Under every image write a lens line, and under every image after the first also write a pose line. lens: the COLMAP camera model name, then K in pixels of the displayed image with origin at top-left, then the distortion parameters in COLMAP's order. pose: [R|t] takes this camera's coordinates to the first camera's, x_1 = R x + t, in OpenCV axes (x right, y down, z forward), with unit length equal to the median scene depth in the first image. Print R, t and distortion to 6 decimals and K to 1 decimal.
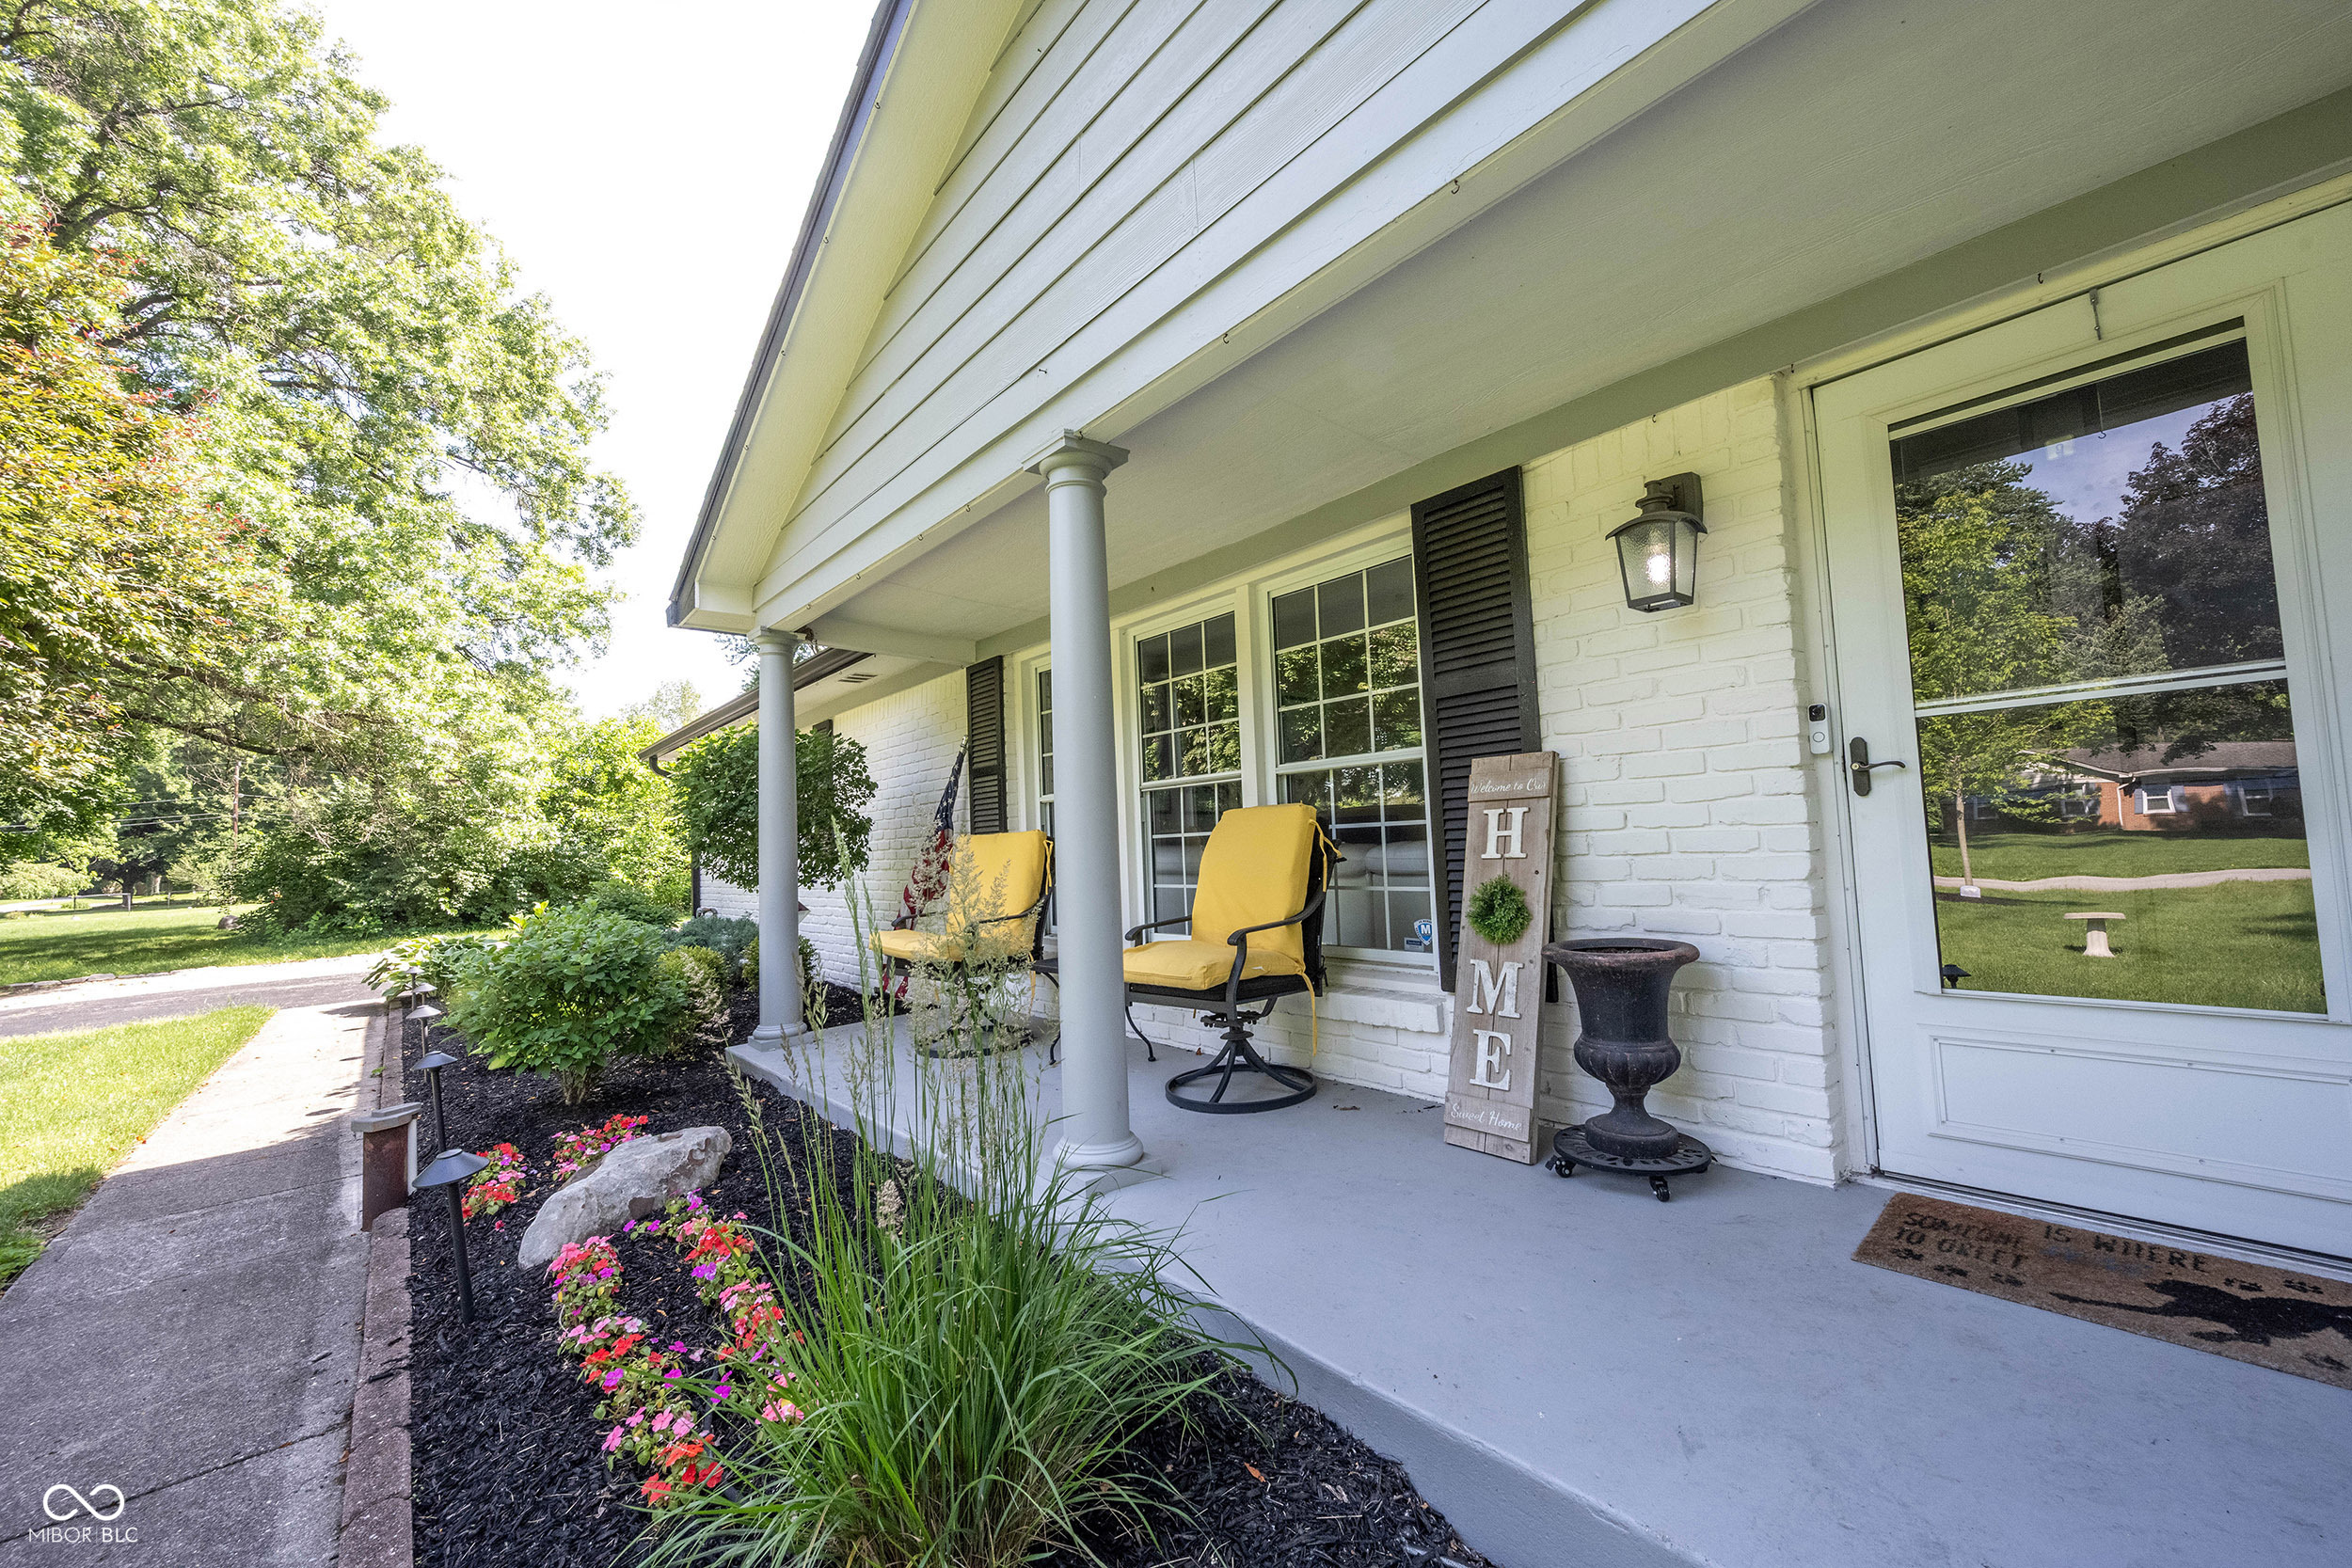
lens RADIAL K [[939.0, 0, 1176.1], [0, 939.0, 786.4], [0, 0, 1]] dist [0.000969, 0.000457]
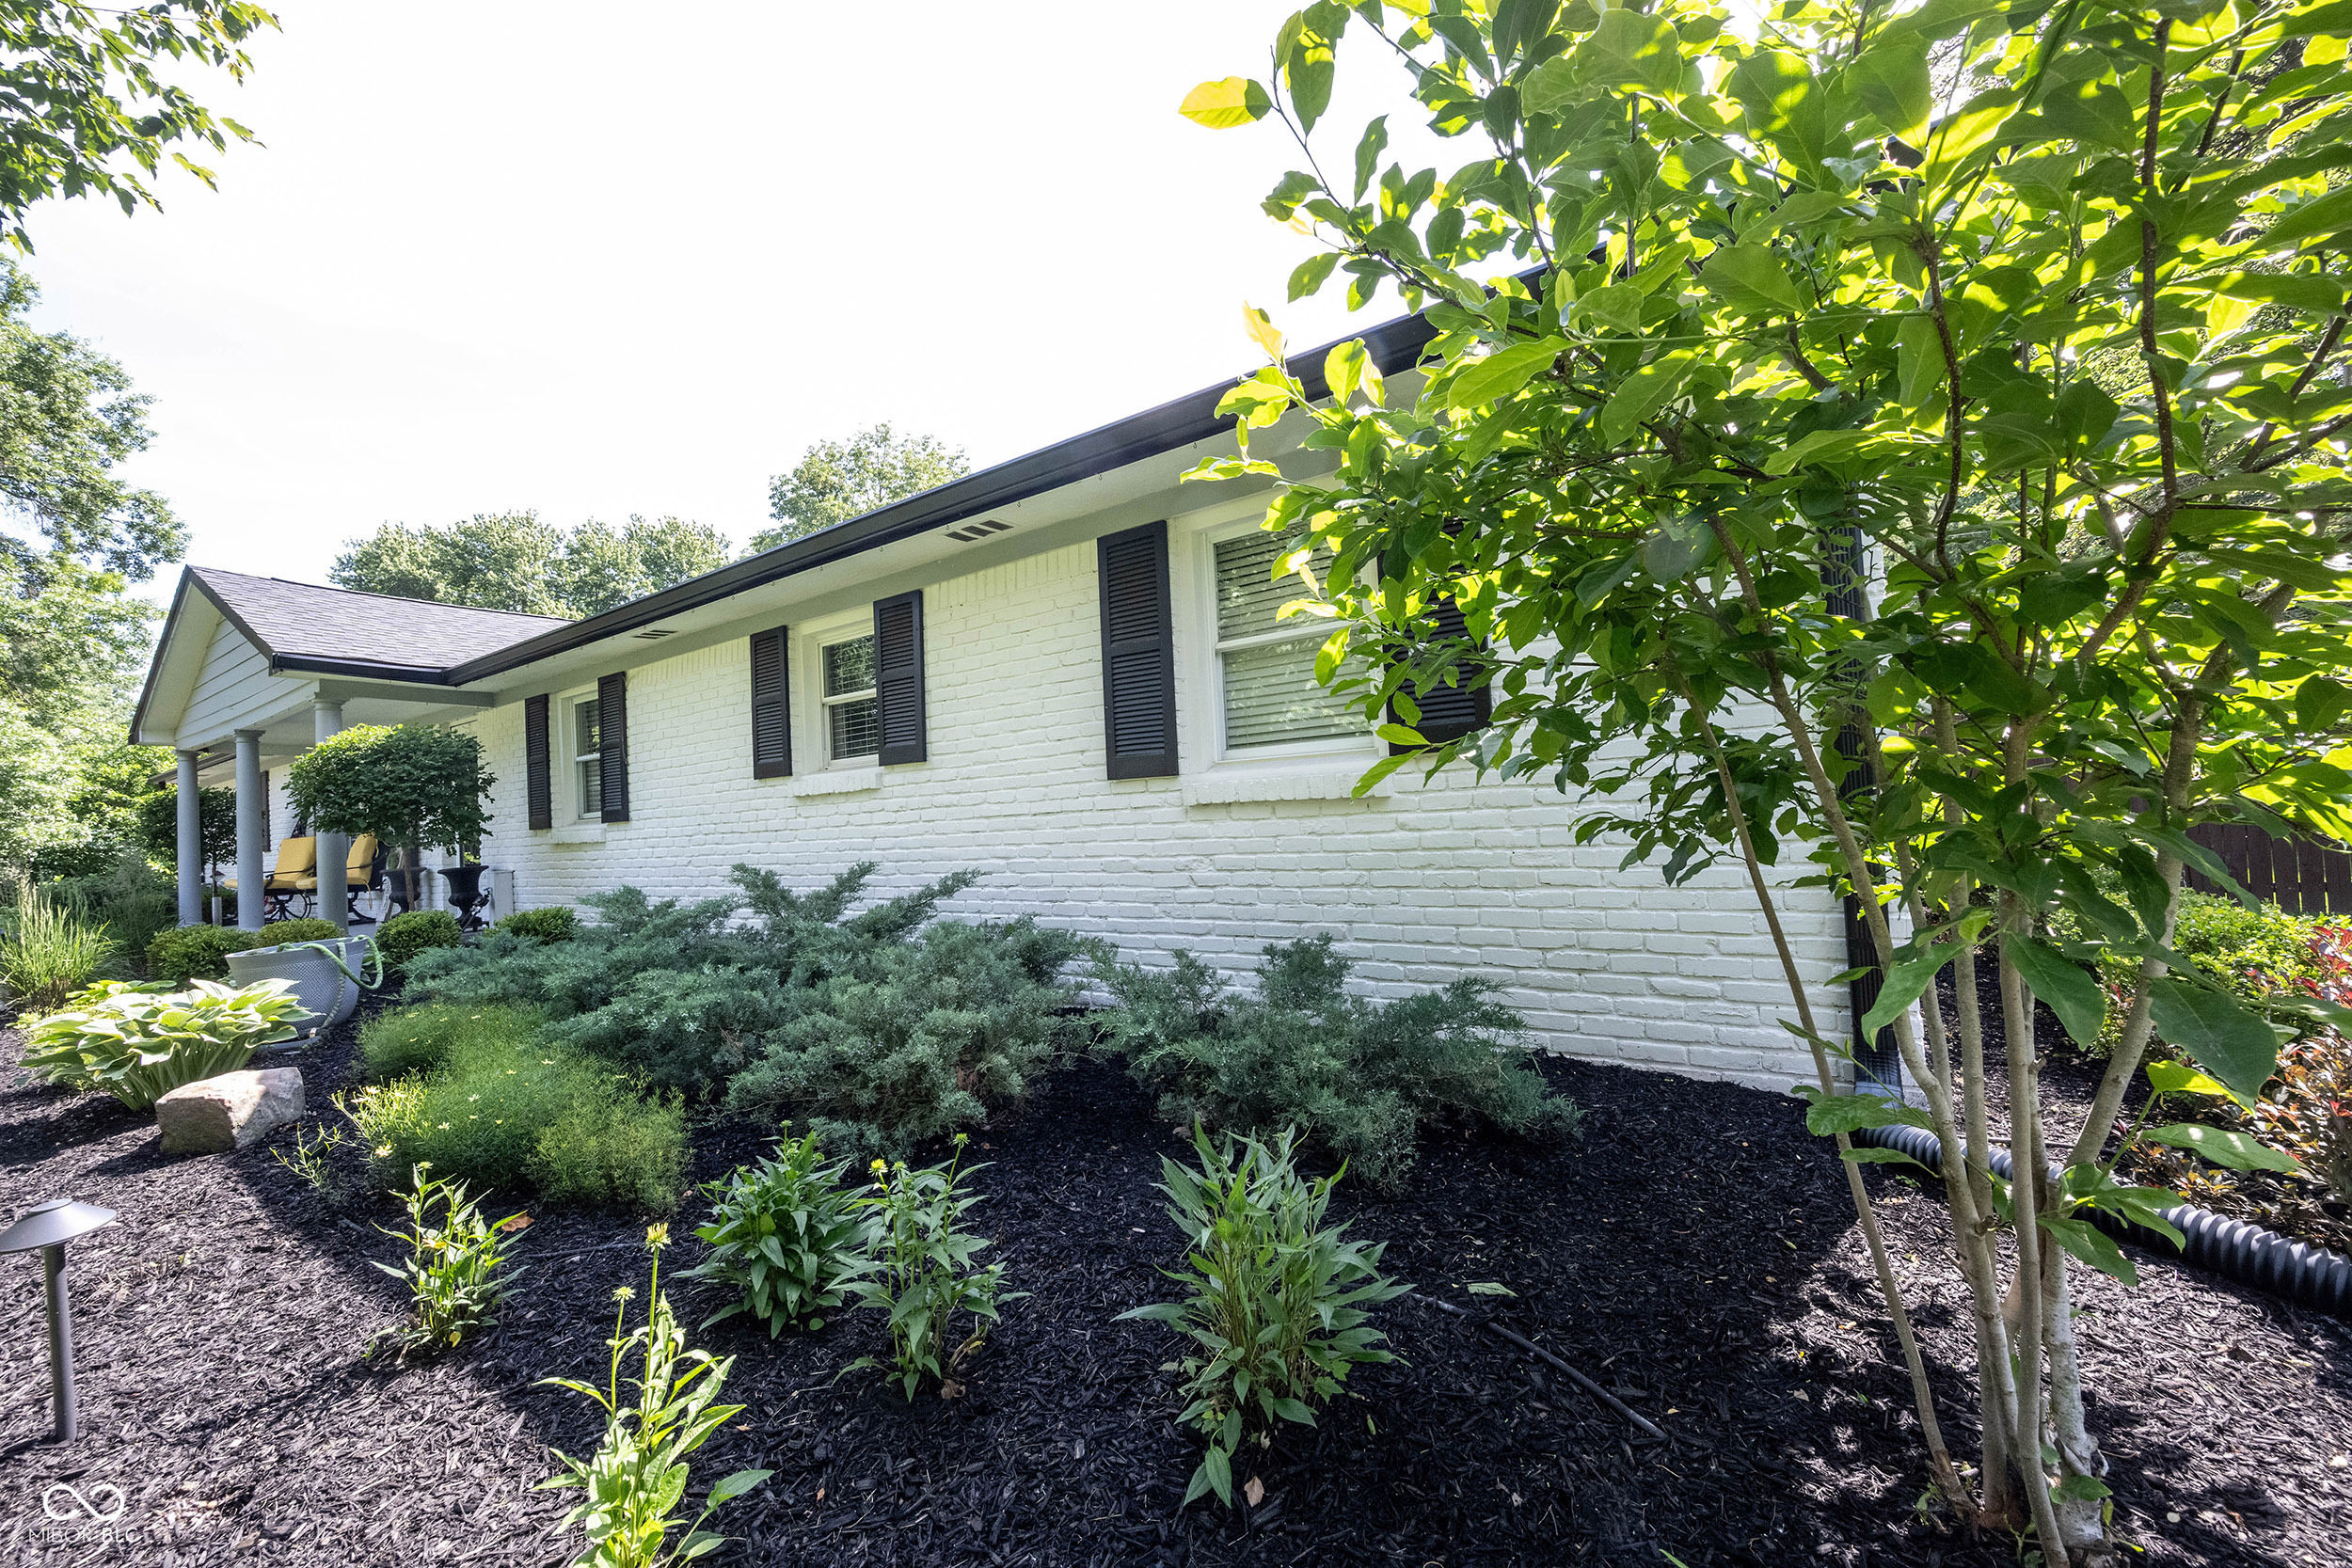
lens RADIAL K [[939.0, 0, 1176.1], [0, 939.0, 786.4], [0, 0, 1]] dist [0.000969, 0.000457]
pose [[0.965014, -0.002373, 0.262186, 0.286054], [-0.003198, 0.999778, 0.020821, -0.029600], [-0.262177, -0.020931, 0.964793, -0.406079]]
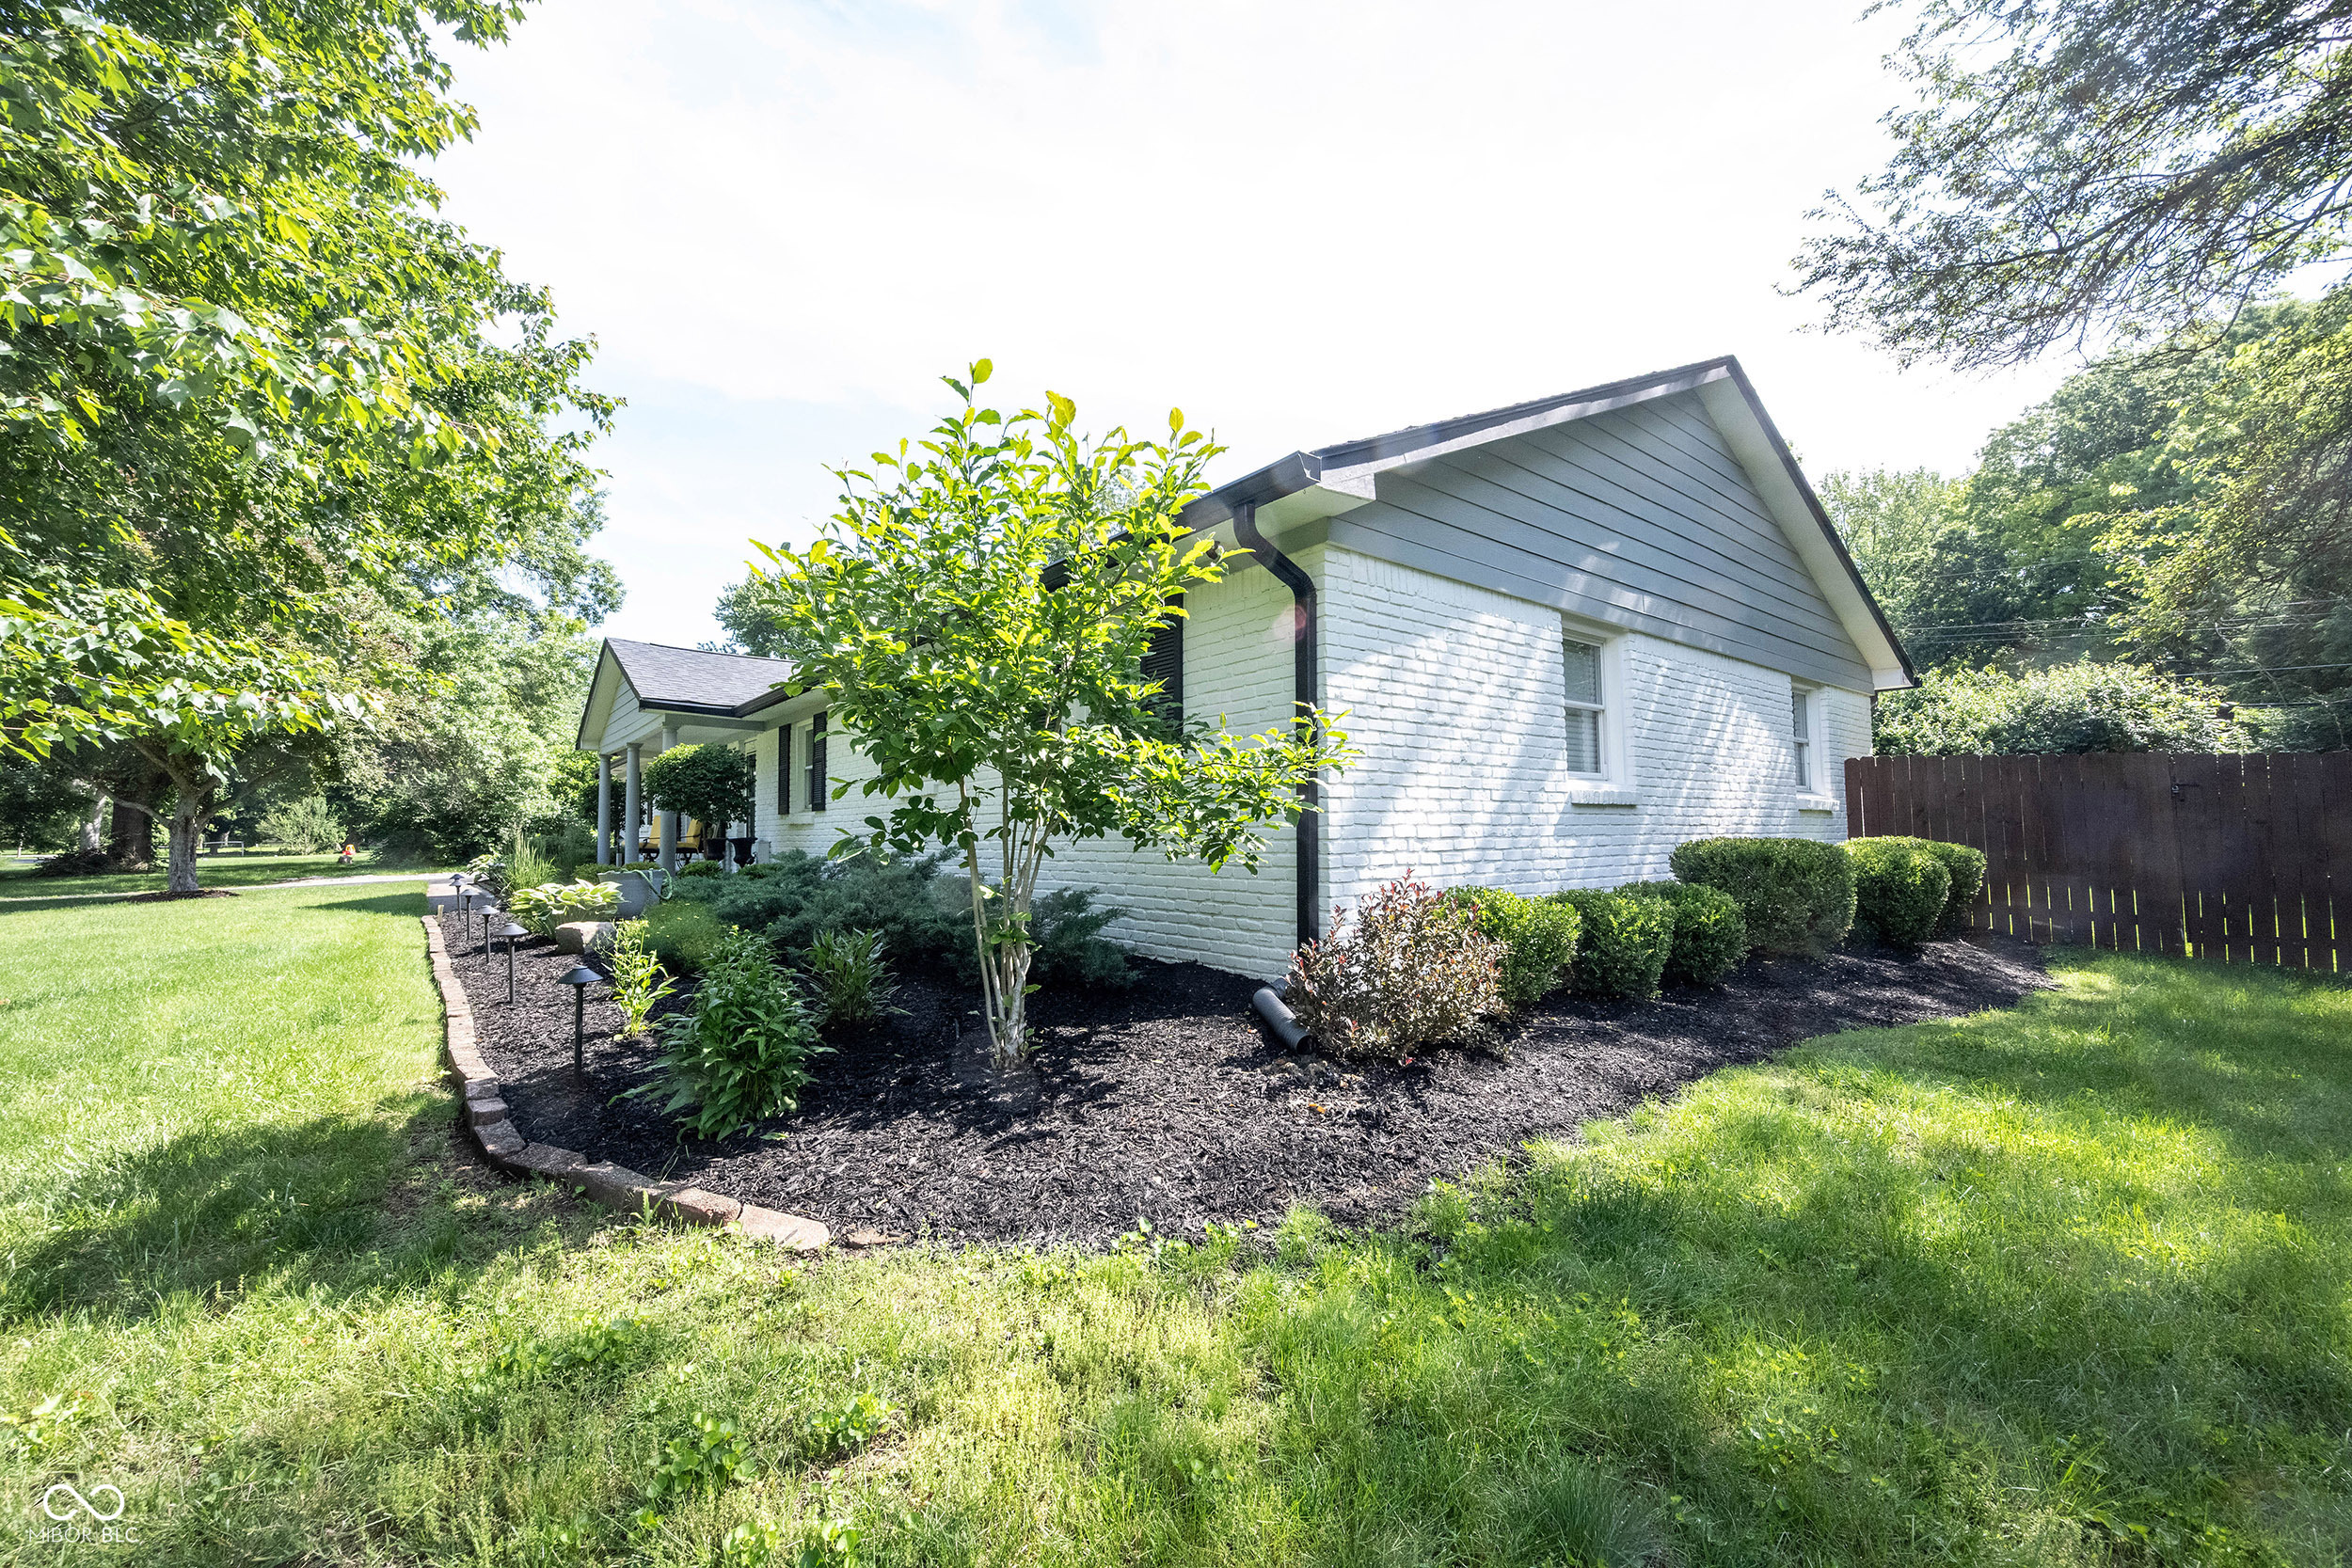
lens RADIAL K [[948.2, 0, 1179.1], [0, 948.2, 793.8], [0, 0, 1]] dist [-0.000112, 0.000035]
pose [[0.999334, 0.031236, -0.018845, 0.392708], [-0.030843, 0.999308, 0.020802, -0.035510], [0.019482, -0.020207, 0.999606, -0.547825]]
